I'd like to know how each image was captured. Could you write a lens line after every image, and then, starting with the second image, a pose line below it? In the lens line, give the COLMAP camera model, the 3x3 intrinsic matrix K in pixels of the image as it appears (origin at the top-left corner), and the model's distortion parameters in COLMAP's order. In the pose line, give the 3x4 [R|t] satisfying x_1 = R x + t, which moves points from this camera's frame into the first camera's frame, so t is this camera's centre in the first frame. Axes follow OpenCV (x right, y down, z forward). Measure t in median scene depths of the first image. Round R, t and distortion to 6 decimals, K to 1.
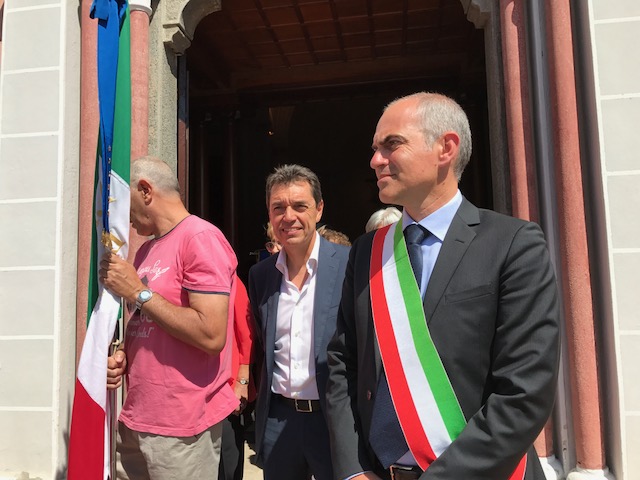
lens RADIAL K [[522.9, 0, 315.1], [0, 522.9, 238.0], [0, 0, 1]] dist [0.001828, 0.001016]
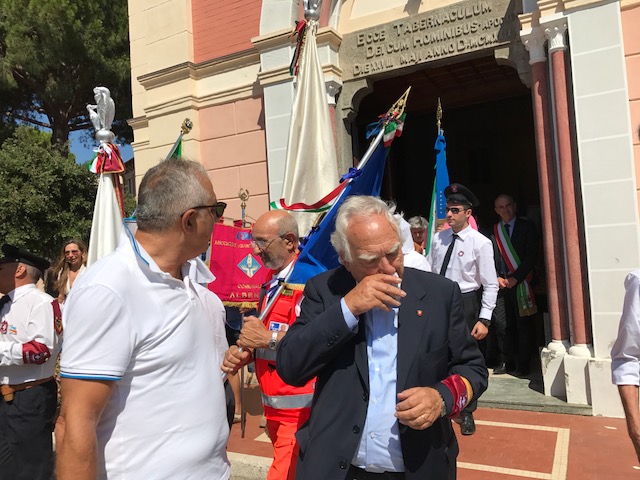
lens RADIAL K [[522.9, 0, 321.0], [0, 522.9, 232.6], [0, 0, 1]] dist [0.001828, 0.001016]
pose [[0.945008, -0.044898, -0.323950, 0.226932], [0.064515, 0.996660, 0.050066, -0.086040], [0.320620, -0.068213, 0.944748, -0.833219]]
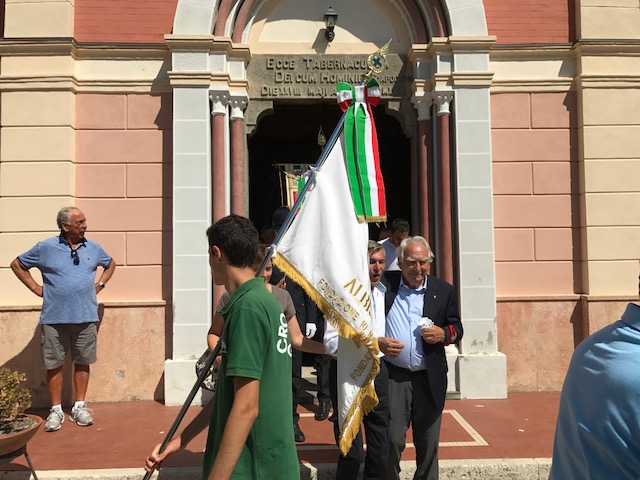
lens RADIAL K [[522.9, 0, 324.7], [0, 522.9, 234.5], [0, 0, 1]] dist [0.001828, 0.001016]
pose [[0.979342, 0.024414, 0.200731, -0.422952], [-0.031079, 0.999063, 0.030117, -0.091220], [-0.199808, -0.035733, 0.979183, -0.977650]]
